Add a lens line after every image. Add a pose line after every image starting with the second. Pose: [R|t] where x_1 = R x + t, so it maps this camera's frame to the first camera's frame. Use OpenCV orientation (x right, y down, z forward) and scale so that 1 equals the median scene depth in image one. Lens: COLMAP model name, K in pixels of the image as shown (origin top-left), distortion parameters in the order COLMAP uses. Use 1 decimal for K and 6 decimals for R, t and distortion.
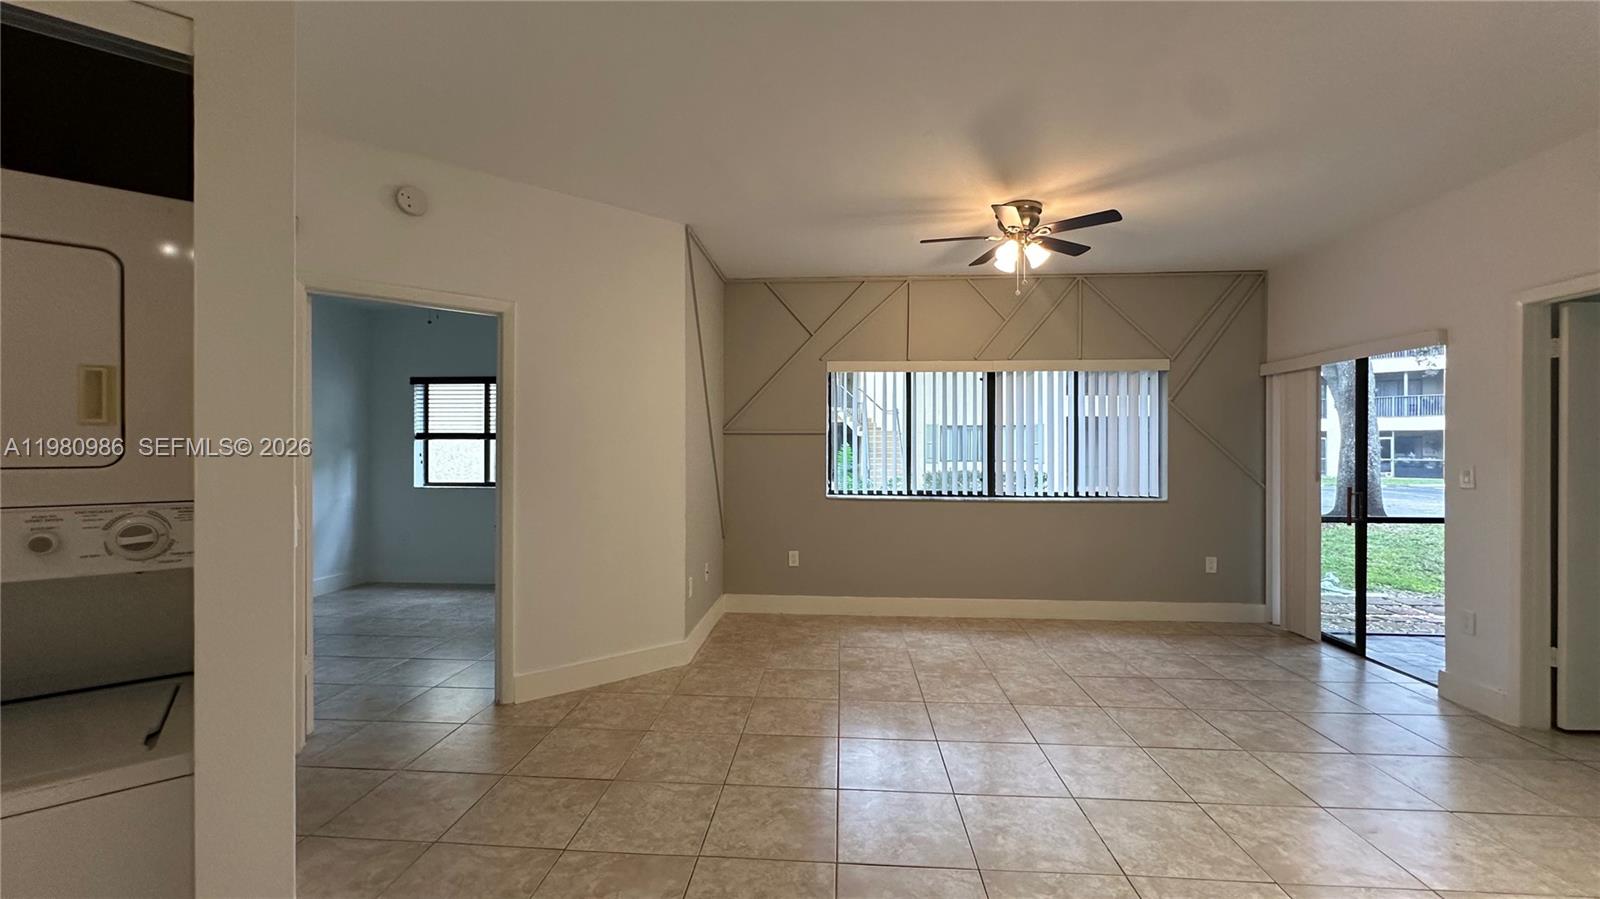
lens RADIAL K [[639.5, 0, 797.0], [0, 639.5, 448.2], [0, 0, 1]] dist [-0.003166, 0.000968]
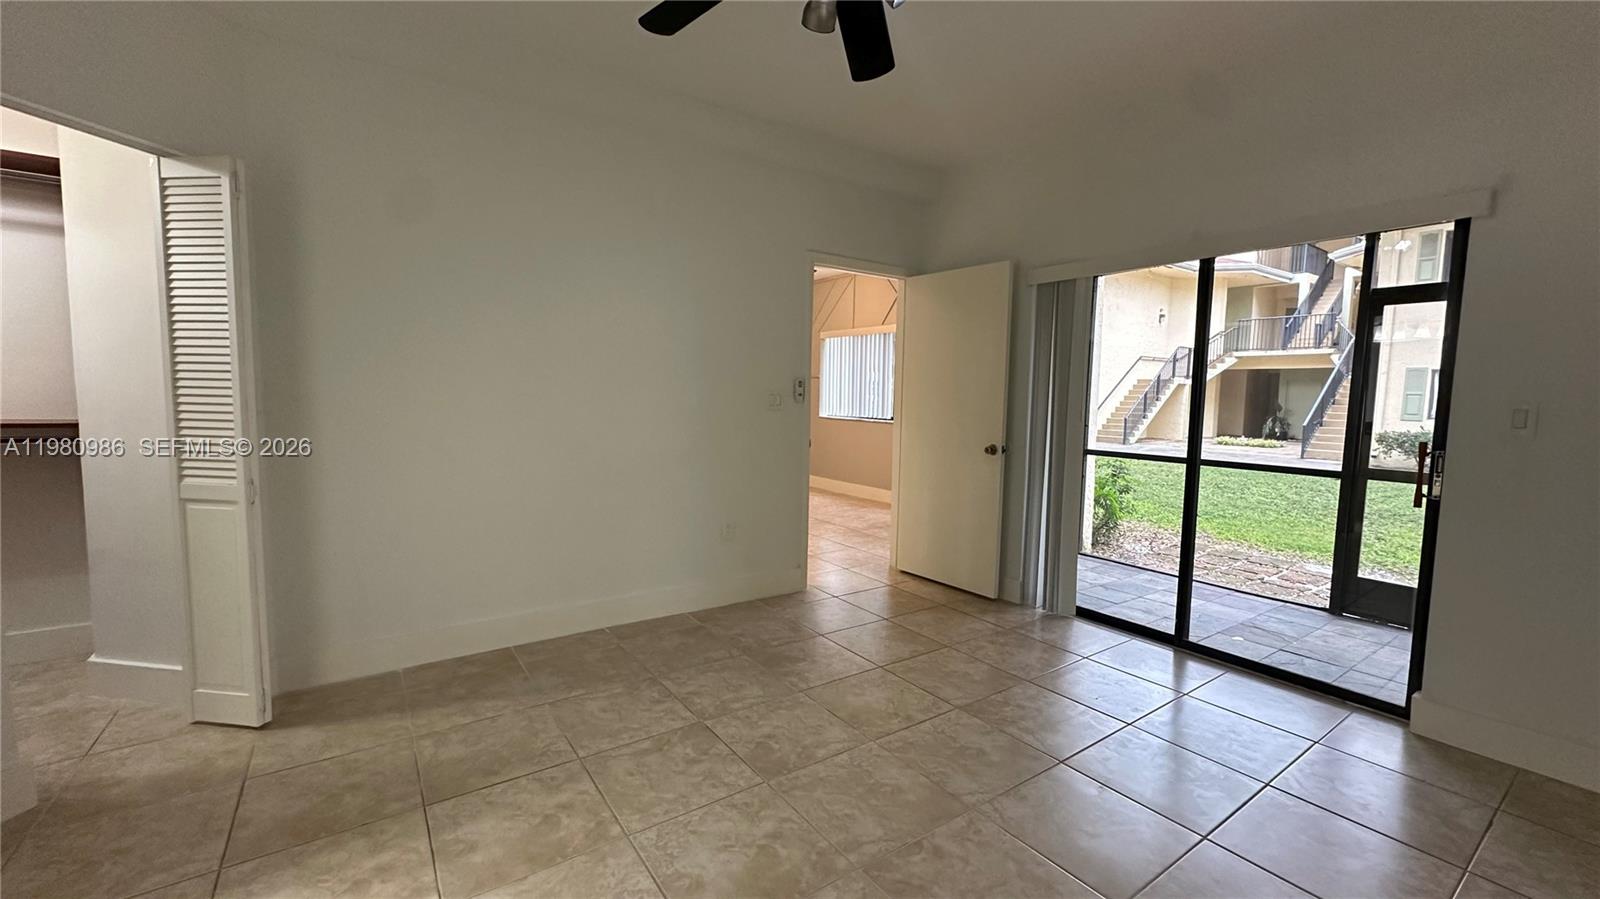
lens RADIAL K [[639.5, 0, 797.0], [0, 639.5, 448.2], [0, 0, 1]] dist [-0.003166, 0.000968]
pose [[0.628903, 0.076658, -0.773696, 1.735536], [-0.018891, 0.996340, 0.083361, 0.030509], [0.777254, -0.037810, 0.628049, -0.093930]]
